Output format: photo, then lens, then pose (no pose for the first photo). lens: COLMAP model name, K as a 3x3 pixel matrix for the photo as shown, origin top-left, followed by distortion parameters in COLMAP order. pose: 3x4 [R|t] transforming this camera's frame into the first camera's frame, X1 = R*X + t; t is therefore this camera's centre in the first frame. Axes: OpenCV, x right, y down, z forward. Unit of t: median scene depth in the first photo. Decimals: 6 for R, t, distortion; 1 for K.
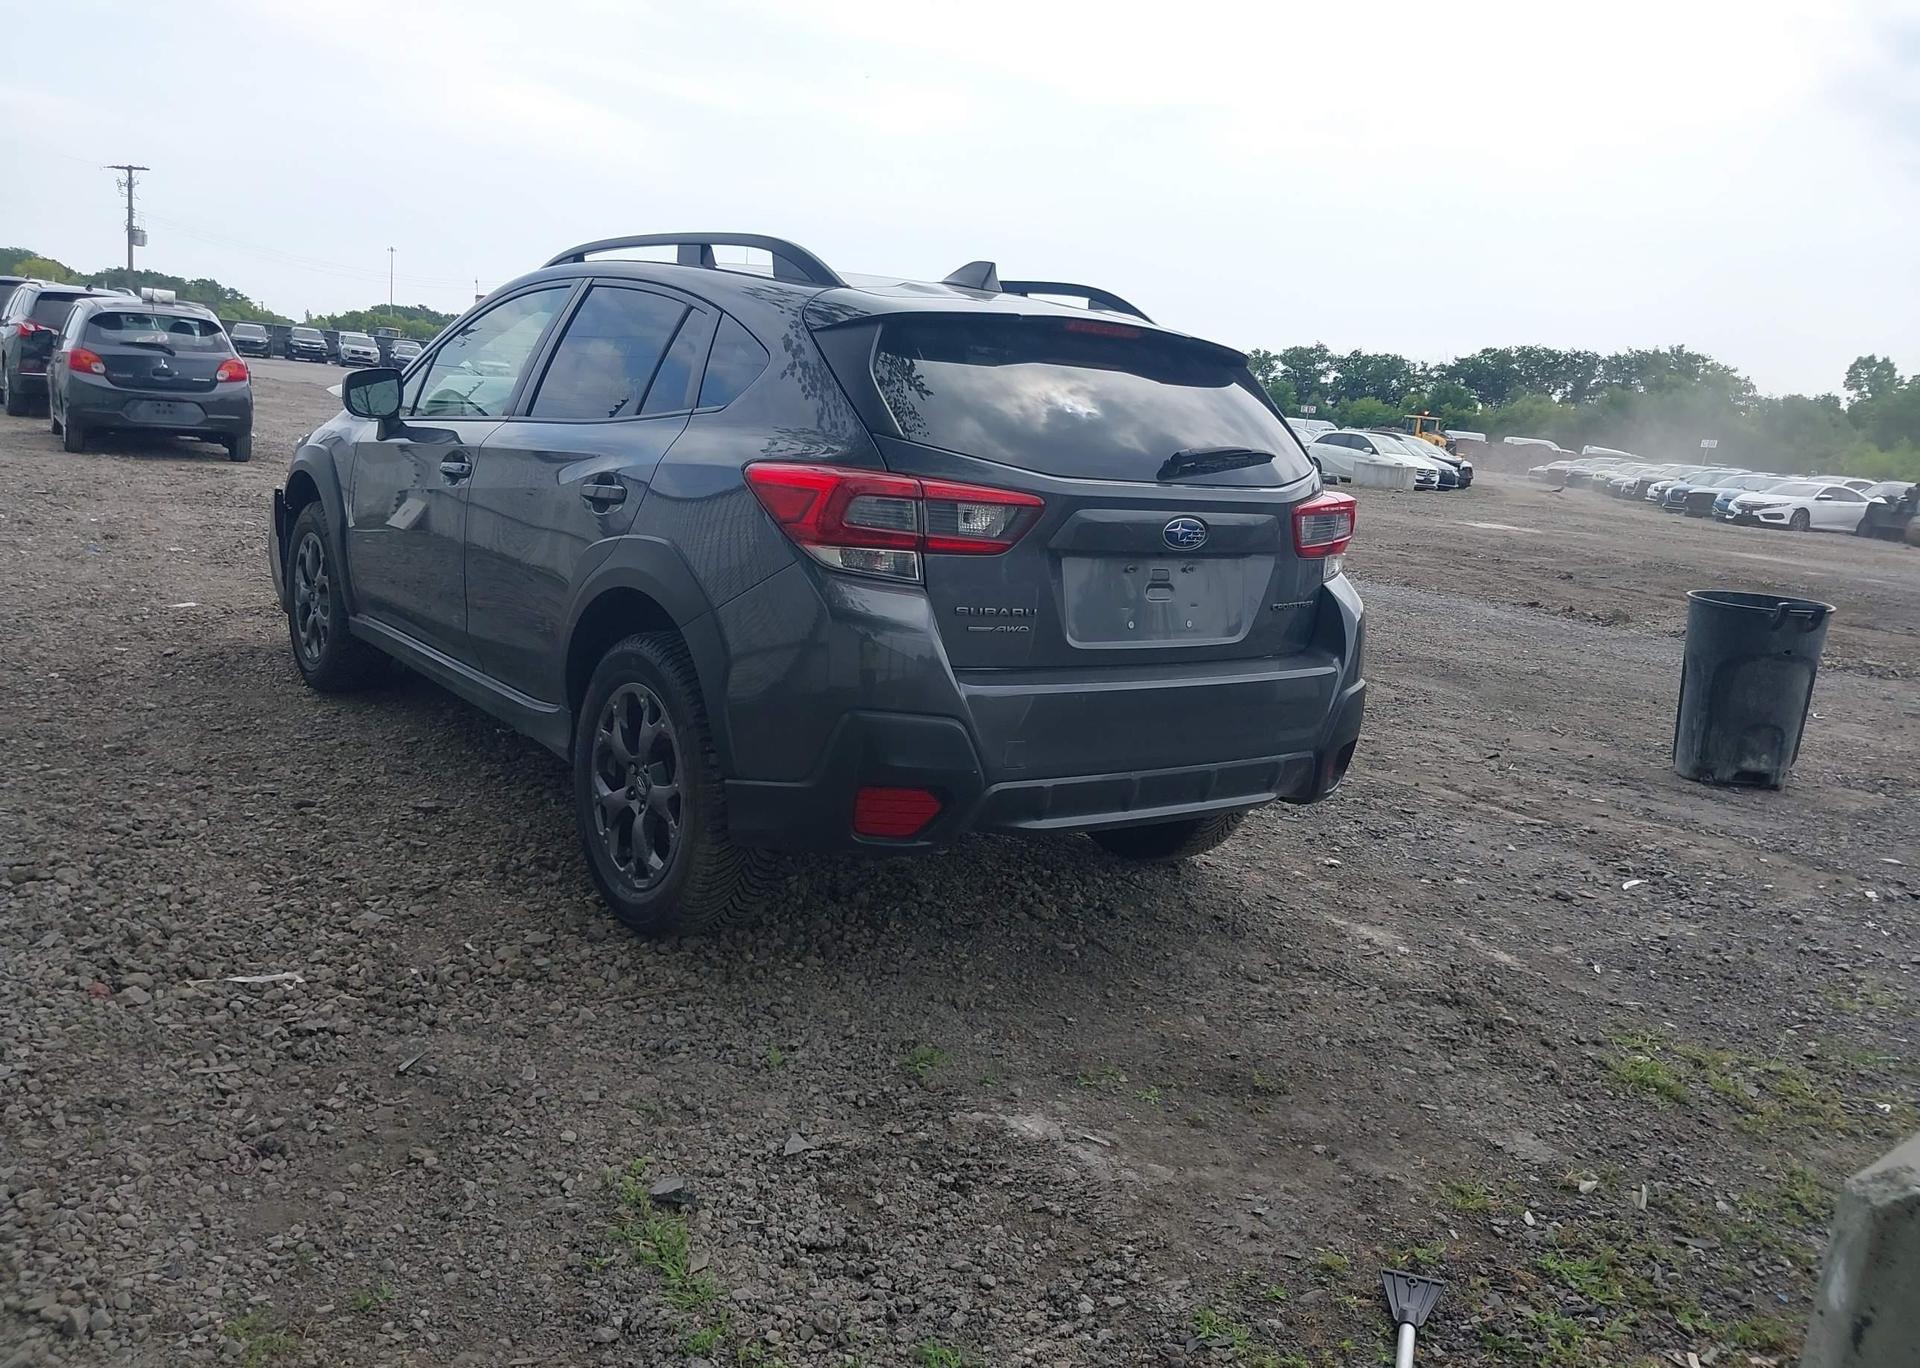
lens RADIAL K [[1517.1, 0, 941.9], [0, 1517.1, 675.6], [0, 0, 1]] dist [0.012615, -0.012656]
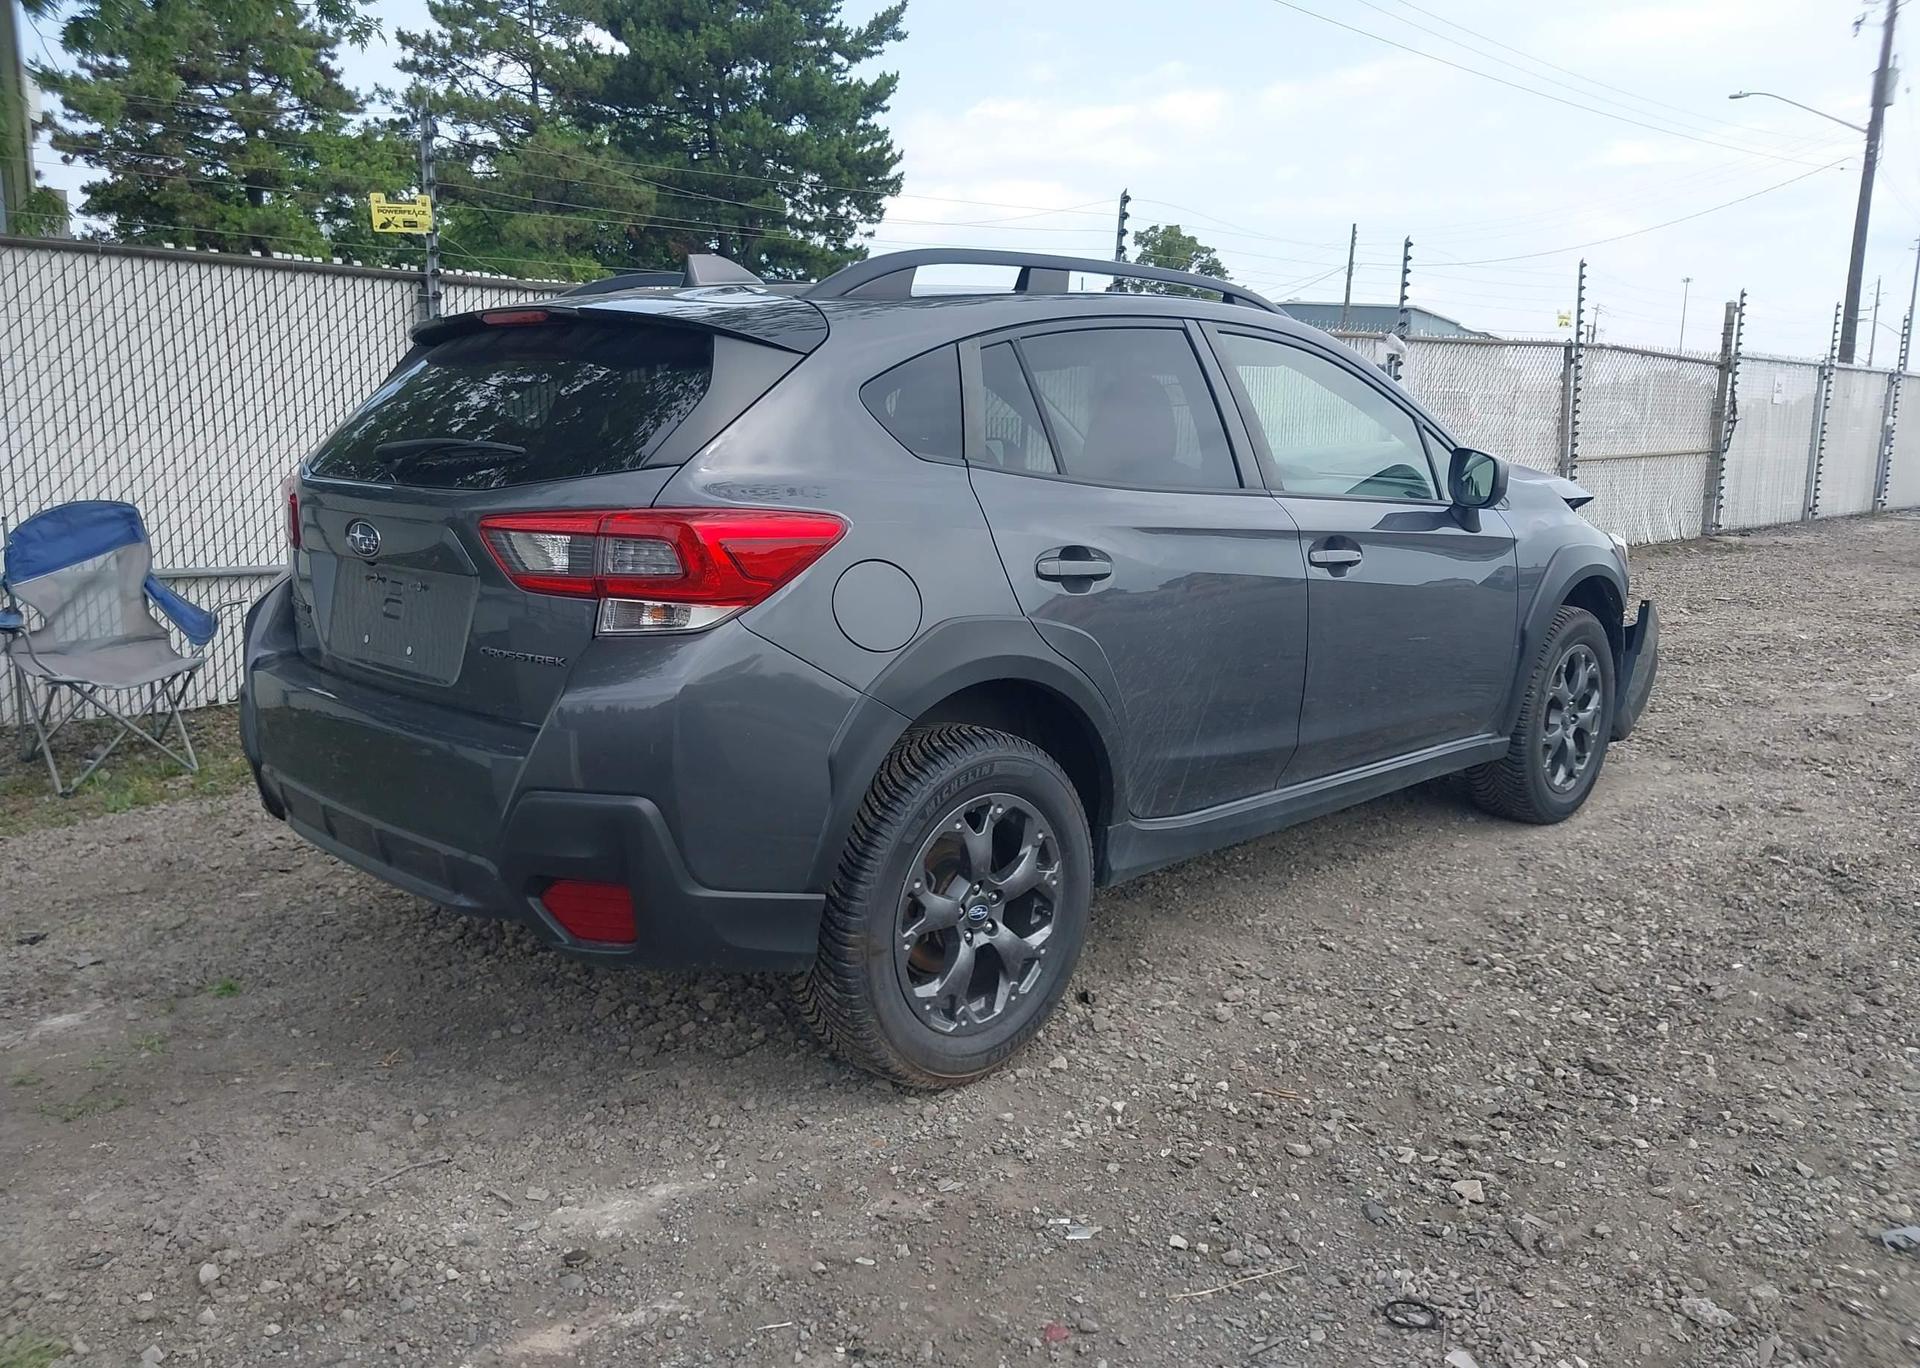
lens RADIAL K [[1517.1, 0, 941.9], [0, 1517.1, 675.6], [0, 0, 1]] dist [0.012615, -0.012656]
pose [[0.134813, 0.085900, -0.987141, 0.254493], [-0.181444, 0.981530, 0.060632, -0.031103], [0.974117, 0.170937, 0.147909, 0.286874]]
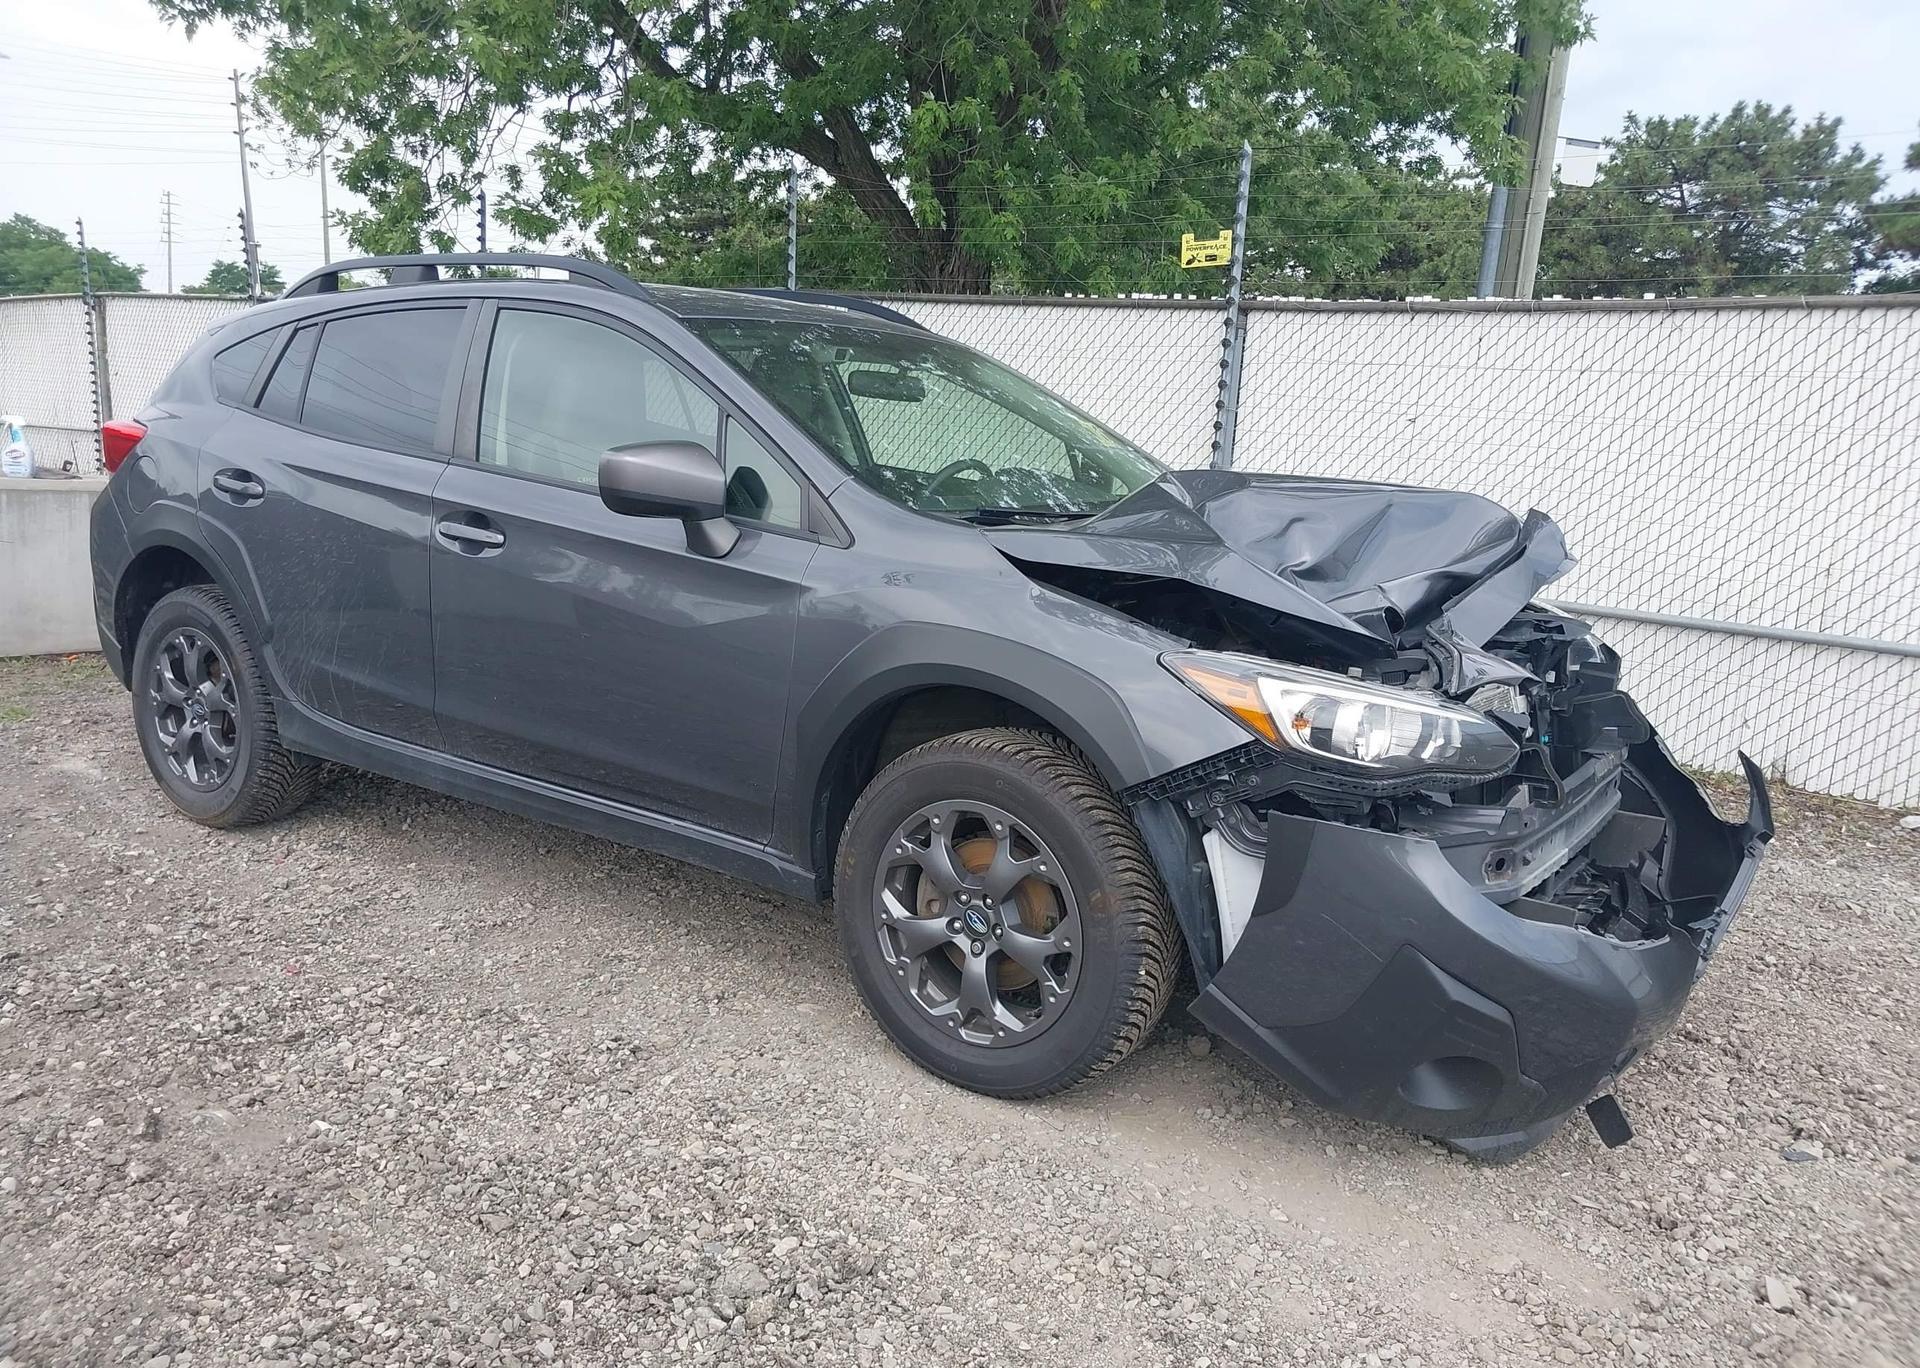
lens RADIAL K [[1517.1, 0, 941.9], [0, 1517.1, 675.6], [0, 0, 1]] dist [0.012615, -0.012656]
pose [[-0.940631, -0.078131, -0.330317, 0.008993], [-0.188796, 0.929154, 0.317850, -0.122679], [0.282082, 0.361342, -0.888742, 0.650196]]
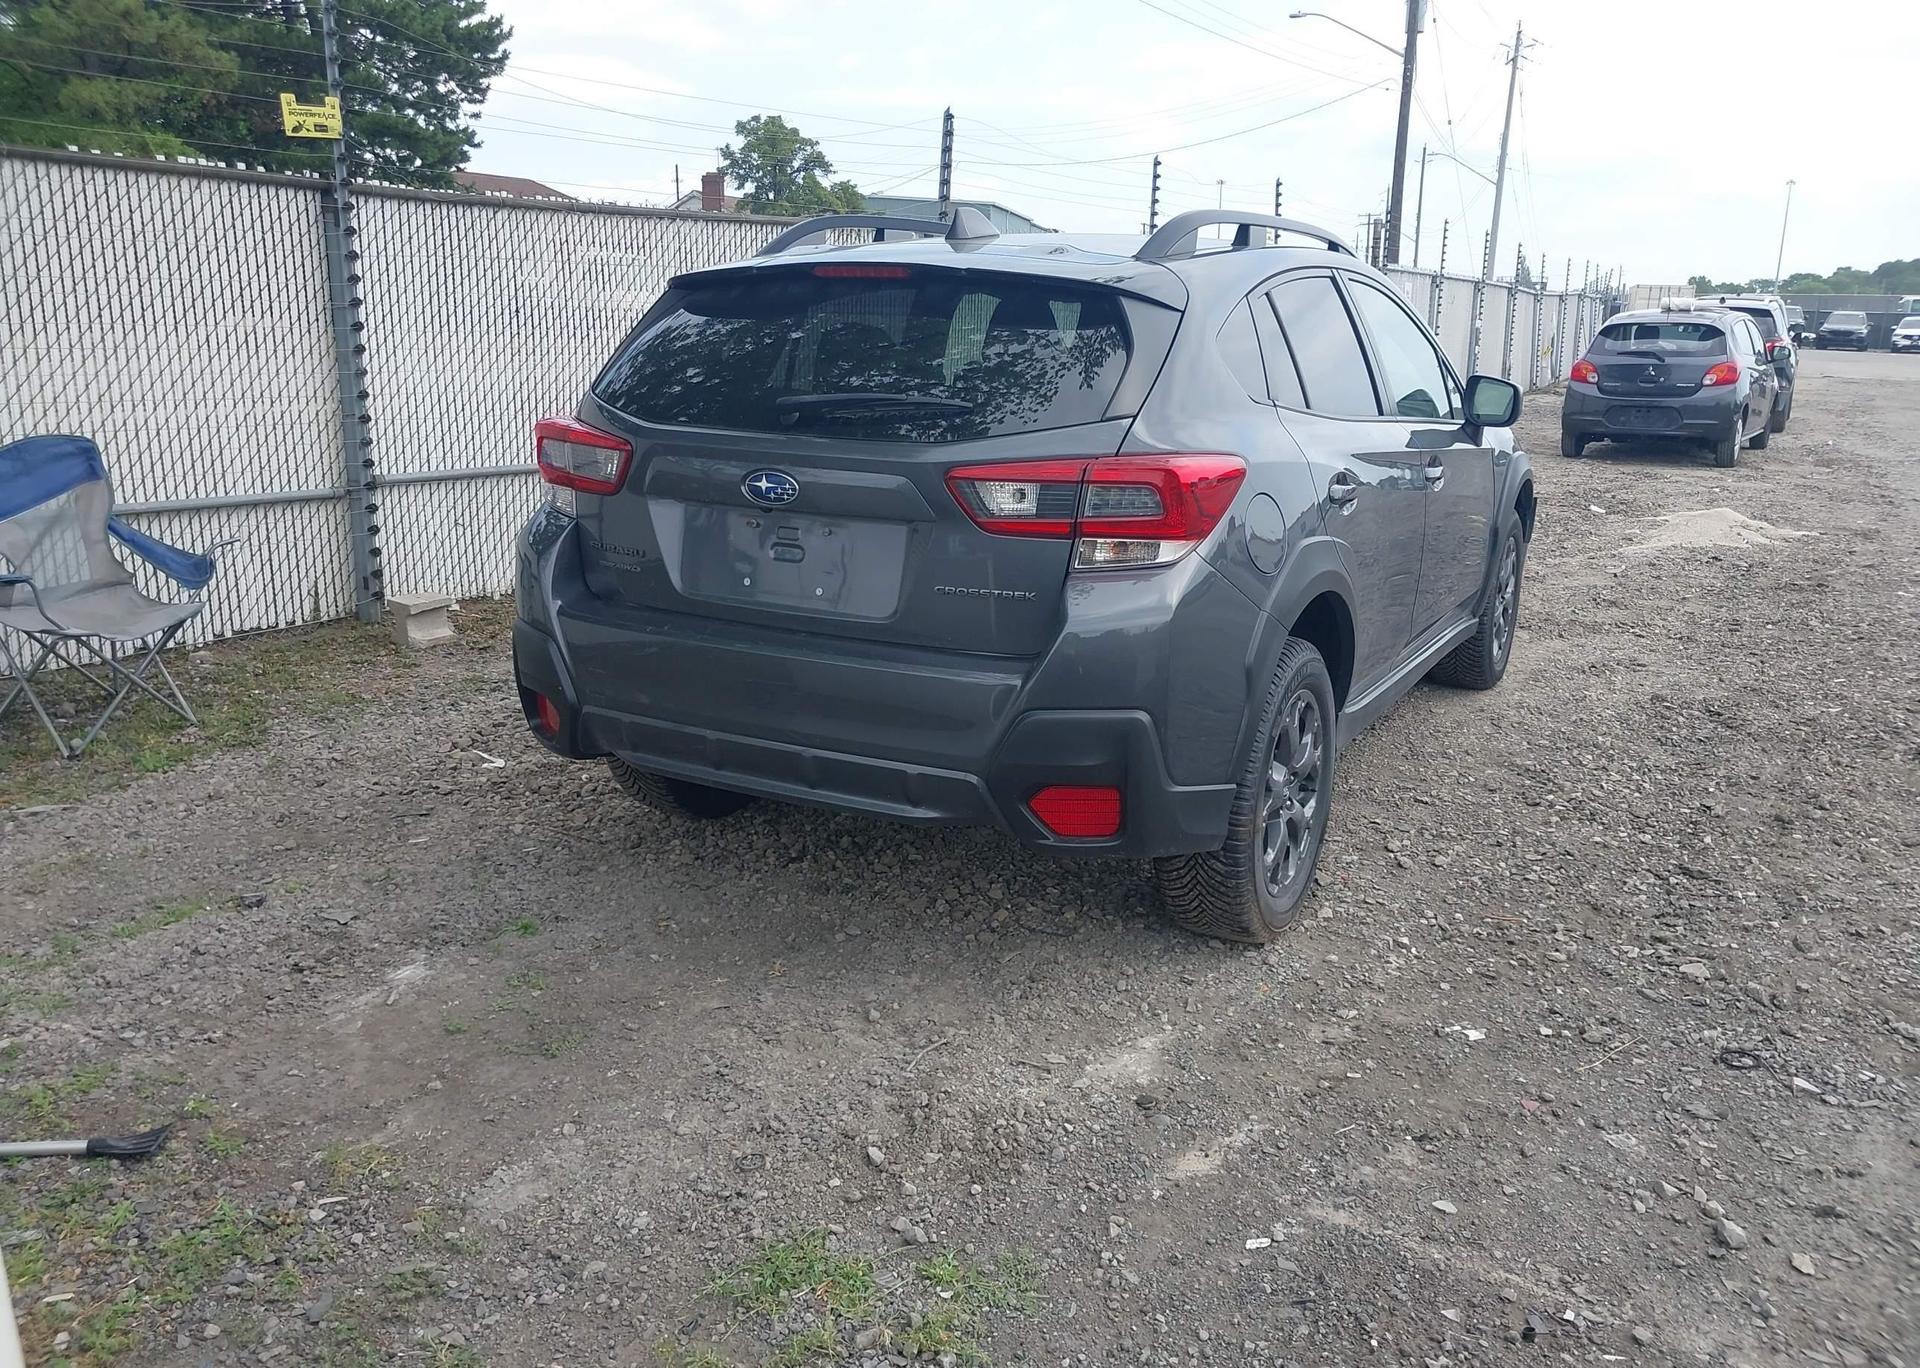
lens RADIAL K [[1517.1, 0, 941.9], [0, 1517.1, 675.6], [0, 0, 1]] dist [0.012615, -0.012656]
pose [[0.397968, 0.136714, -0.907155, 0.249481], [-0.150078, 0.985214, 0.082639, -0.017385], [0.905041, 0.103256, 0.412601, 0.172558]]
